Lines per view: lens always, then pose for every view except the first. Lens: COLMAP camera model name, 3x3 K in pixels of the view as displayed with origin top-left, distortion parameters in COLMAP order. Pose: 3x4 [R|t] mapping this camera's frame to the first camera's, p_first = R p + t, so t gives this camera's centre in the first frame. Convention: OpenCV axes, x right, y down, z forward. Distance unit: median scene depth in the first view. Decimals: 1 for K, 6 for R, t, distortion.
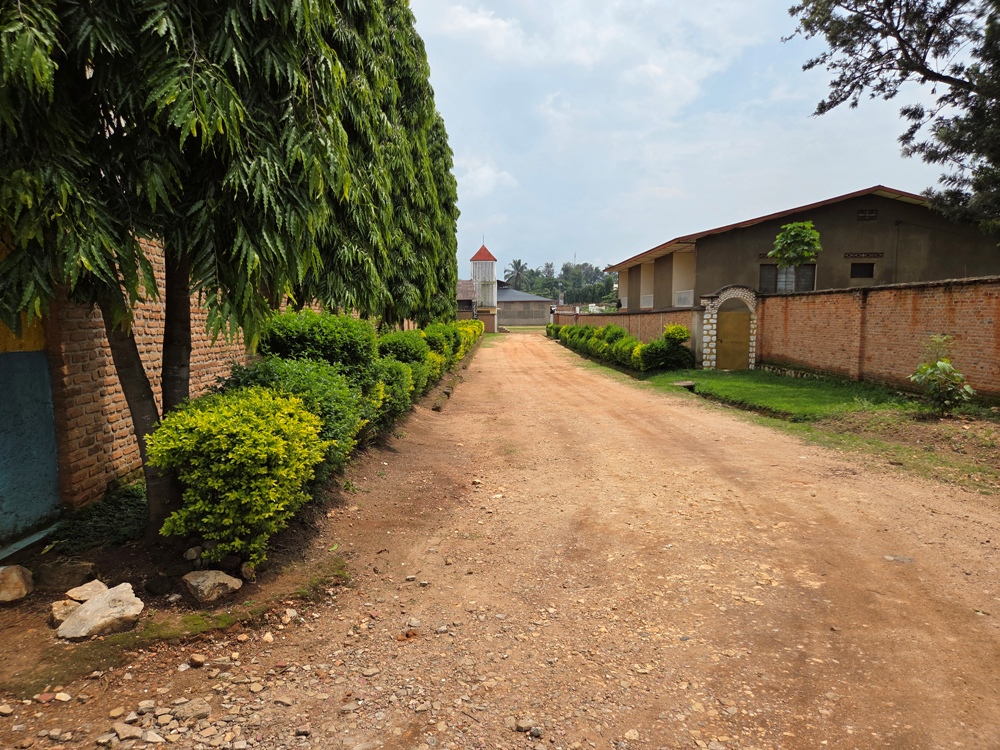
lens RADIAL K [[663.8, 0, 501.4], [0, 663.8, 384.5], [0, 0, 1]] dist [0.082007, -0.064268]
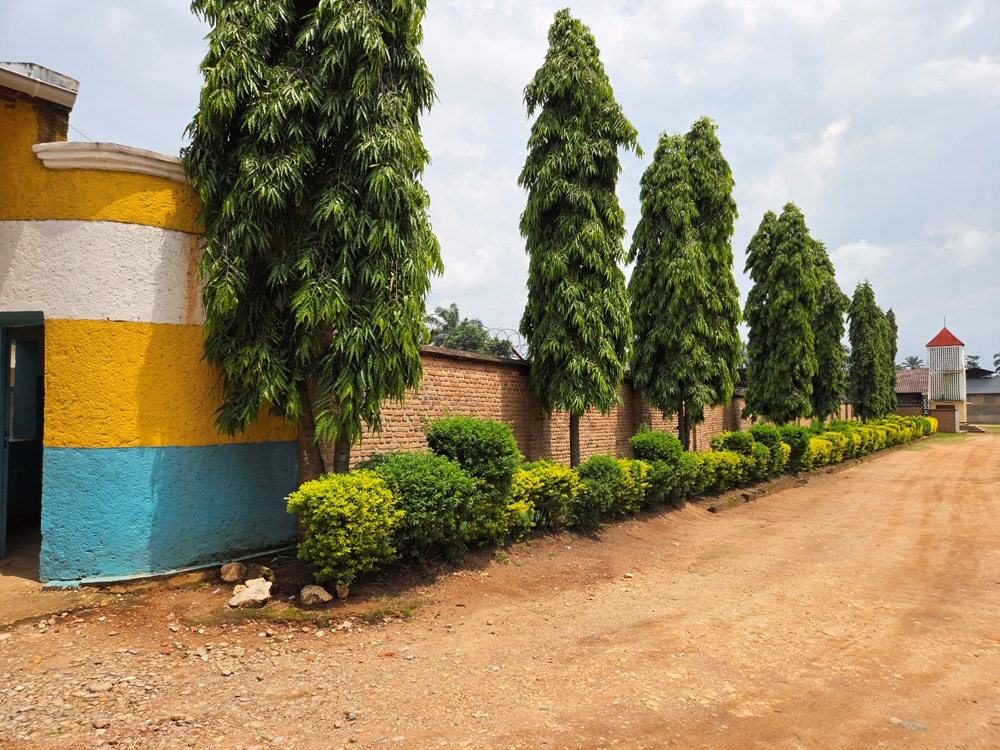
lens RADIAL K [[666.8, 0, 498.8], [0, 666.8, 378.3], [0, 0, 1]] dist [0.072961, -0.059751]
pose [[0.799187, -0.017874, -0.600816, 0.687385], [-0.070287, 0.989922, -0.122943, -0.031171], [0.596959, 0.140485, 0.789876, -0.041564]]
